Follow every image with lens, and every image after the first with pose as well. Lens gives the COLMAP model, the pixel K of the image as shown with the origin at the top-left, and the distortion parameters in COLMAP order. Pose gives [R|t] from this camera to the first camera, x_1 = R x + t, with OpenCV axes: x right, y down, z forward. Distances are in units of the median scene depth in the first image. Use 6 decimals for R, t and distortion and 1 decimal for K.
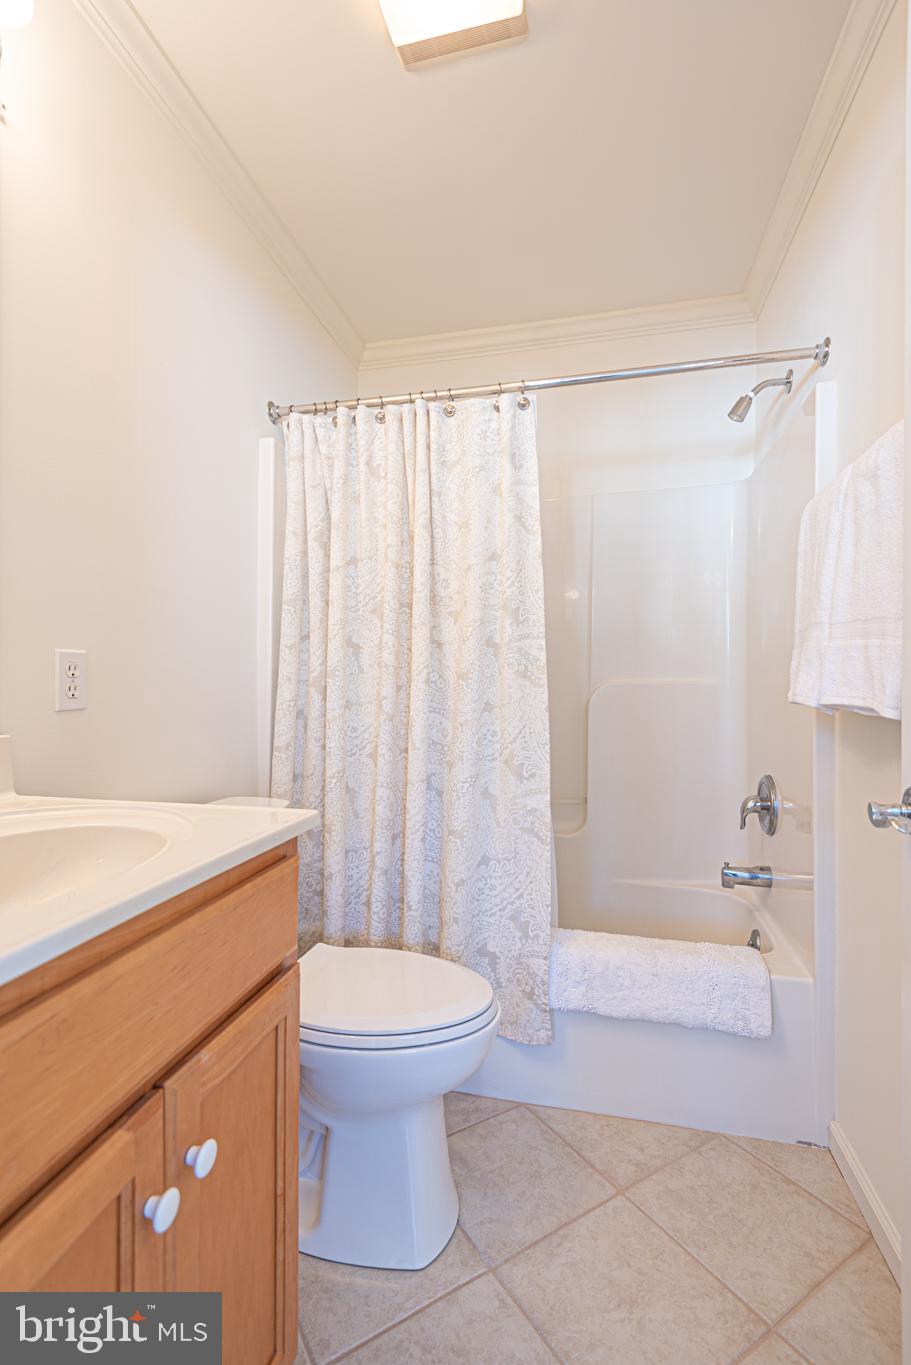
lens RADIAL K [[625.2, 0, 420.5], [0, 625.2, 699.0], [0, 0, 1]] dist [0.013639, -0.010346]
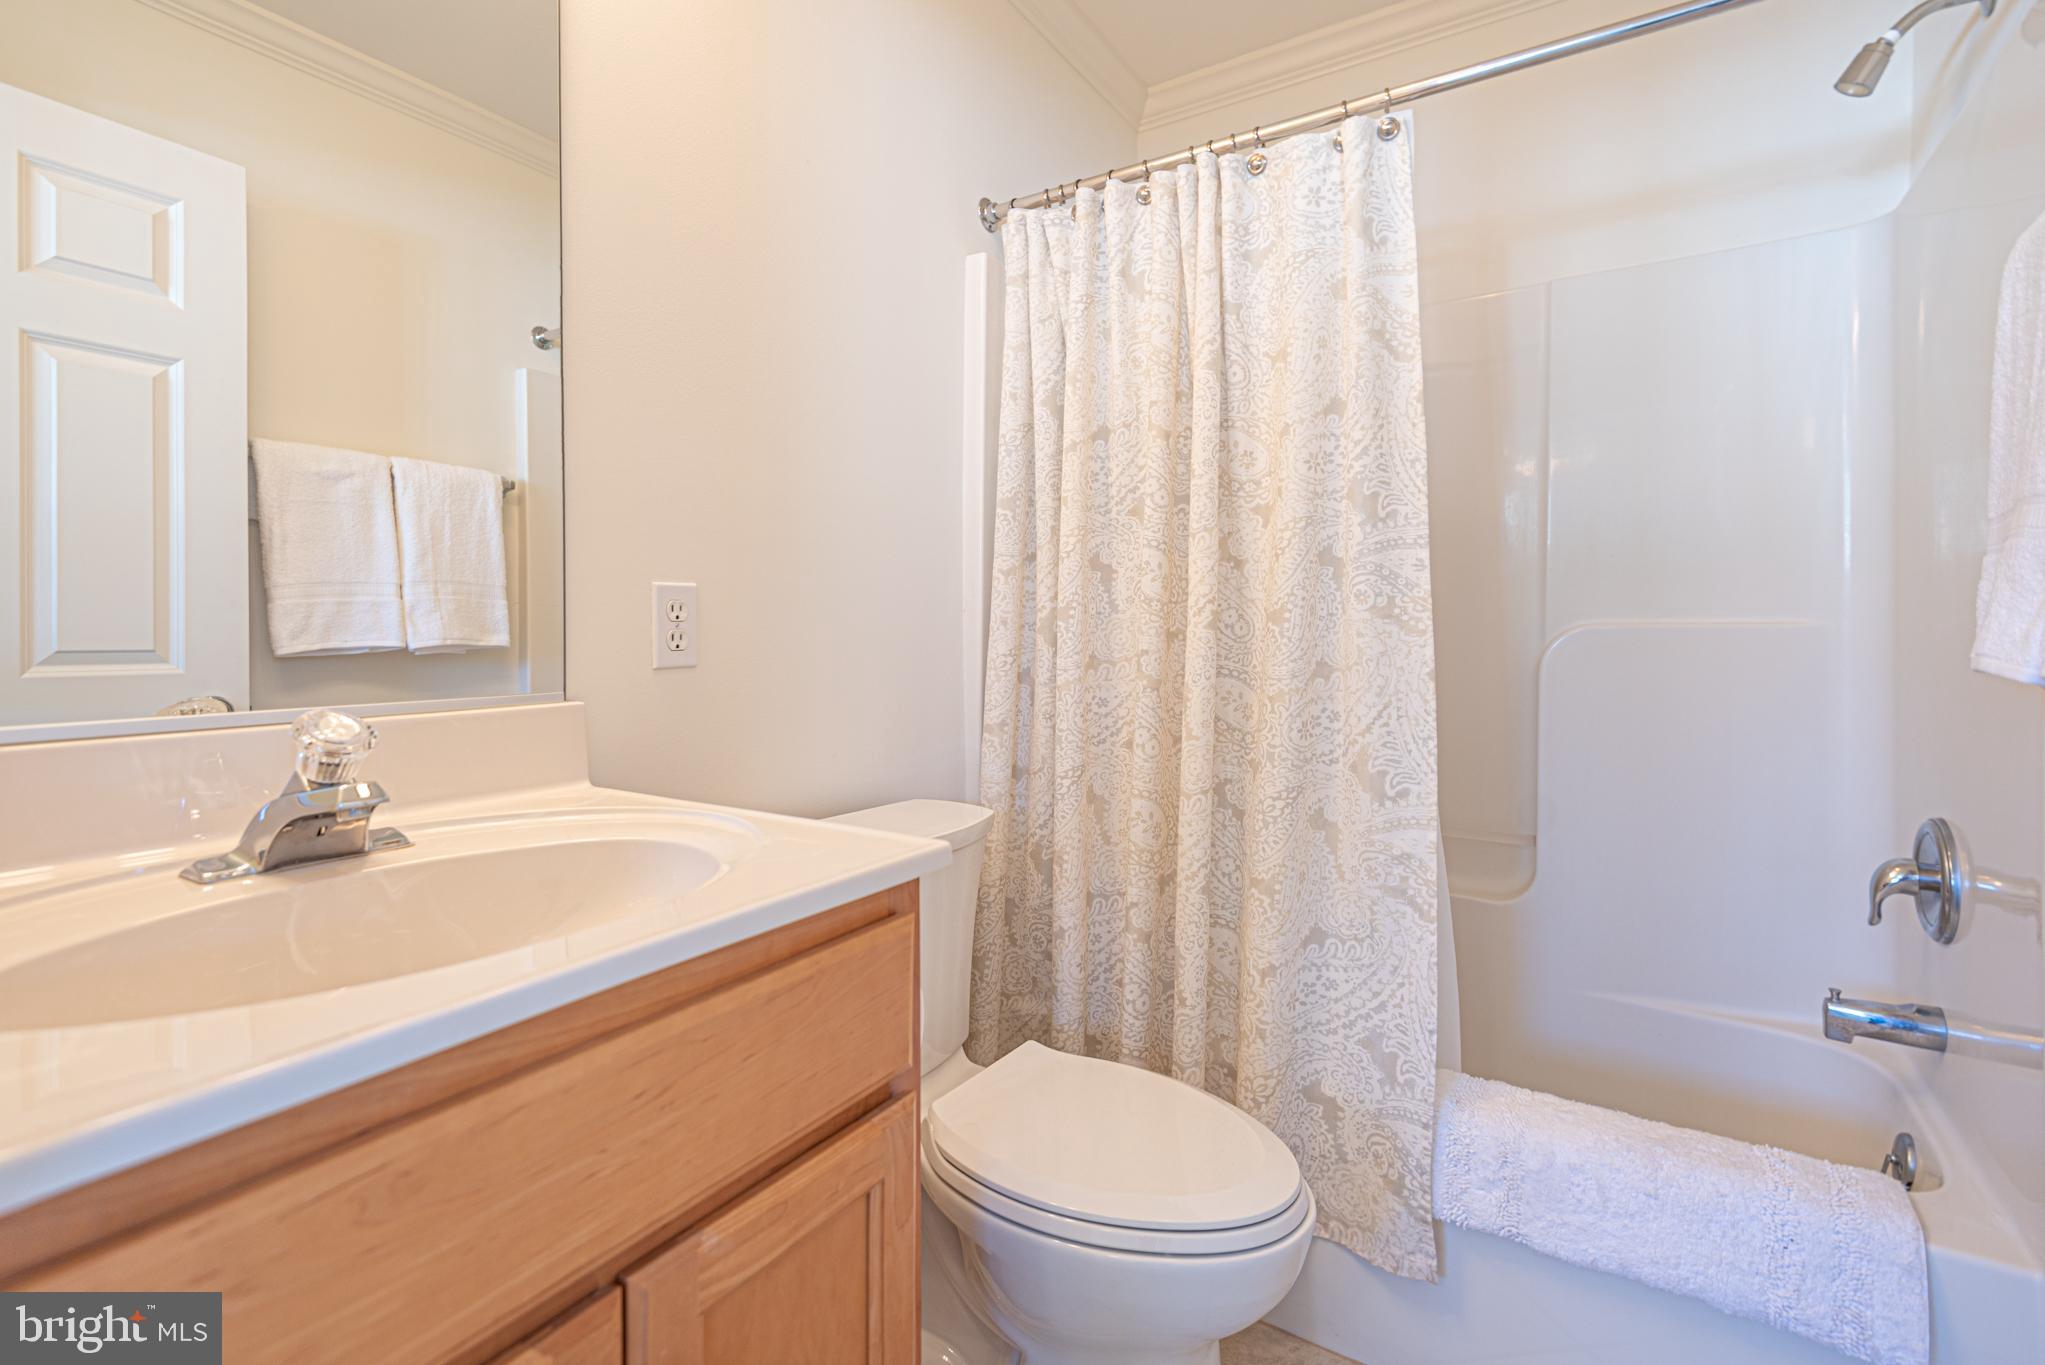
lens RADIAL K [[936.7, 0, 973.4], [0, 936.7, 647.7], [0, 0, 1]] dist [0.013639, -0.010346]
pose [[0.949592, 0.005749, -0.313436, 0.181235], [-0.006613, 0.999977, -0.001694, -0.009026], [0.313419, 0.003682, 0.949608, 0.199843]]
